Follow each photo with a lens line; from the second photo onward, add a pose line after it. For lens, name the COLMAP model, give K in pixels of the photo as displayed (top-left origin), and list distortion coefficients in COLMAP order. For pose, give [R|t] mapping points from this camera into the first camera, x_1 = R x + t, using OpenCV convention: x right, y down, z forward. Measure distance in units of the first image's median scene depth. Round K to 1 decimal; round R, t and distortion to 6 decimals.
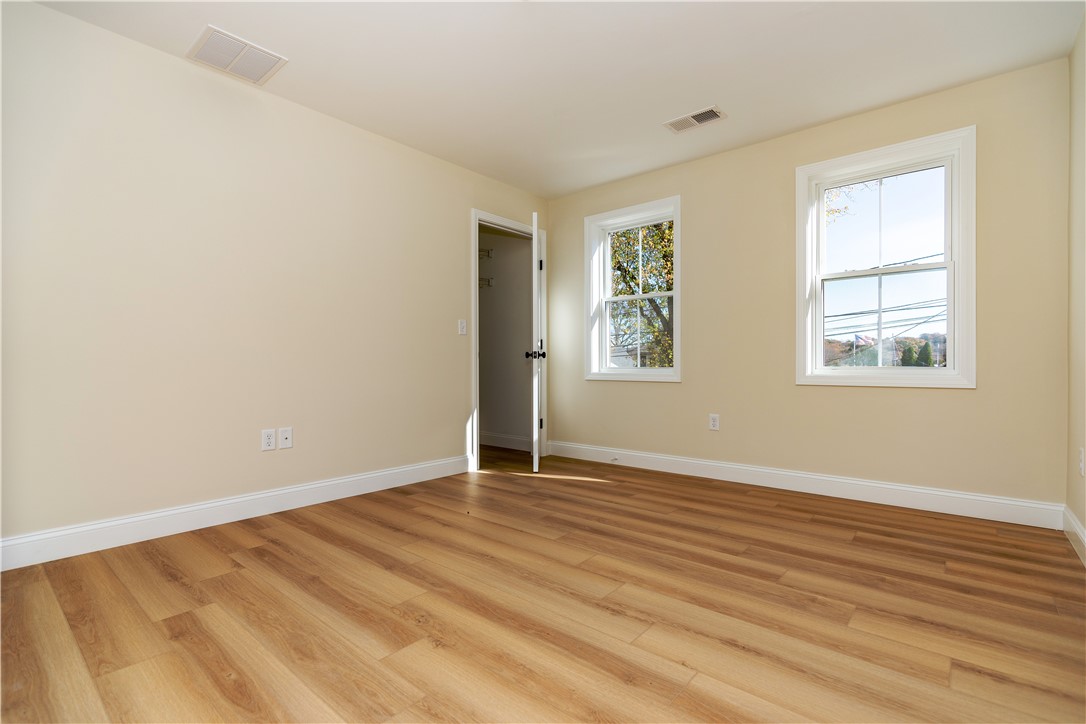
lens RADIAL K [[494.4, 0, 543.0], [0, 494.4, 362.0], [0, 0, 1]] dist [-0.002253, 0.000155]
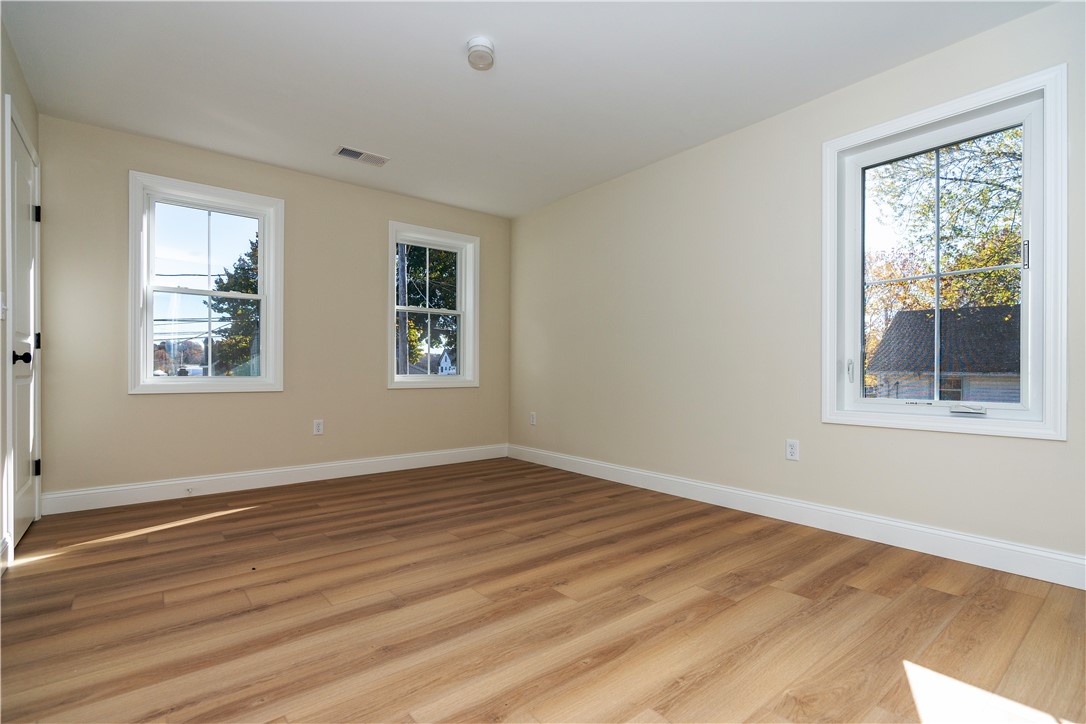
lens RADIAL K [[494.4, 0, 543.0], [0, 494.4, 362.0], [0, 0, 1]] dist [-0.002253, 0.000155]
pose [[0.204203, 0.020772, 0.978708, -1.156774], [-0.007808, 0.999778, -0.019590, -0.004800], [-0.978897, -0.003641, 0.204320, 0.580114]]
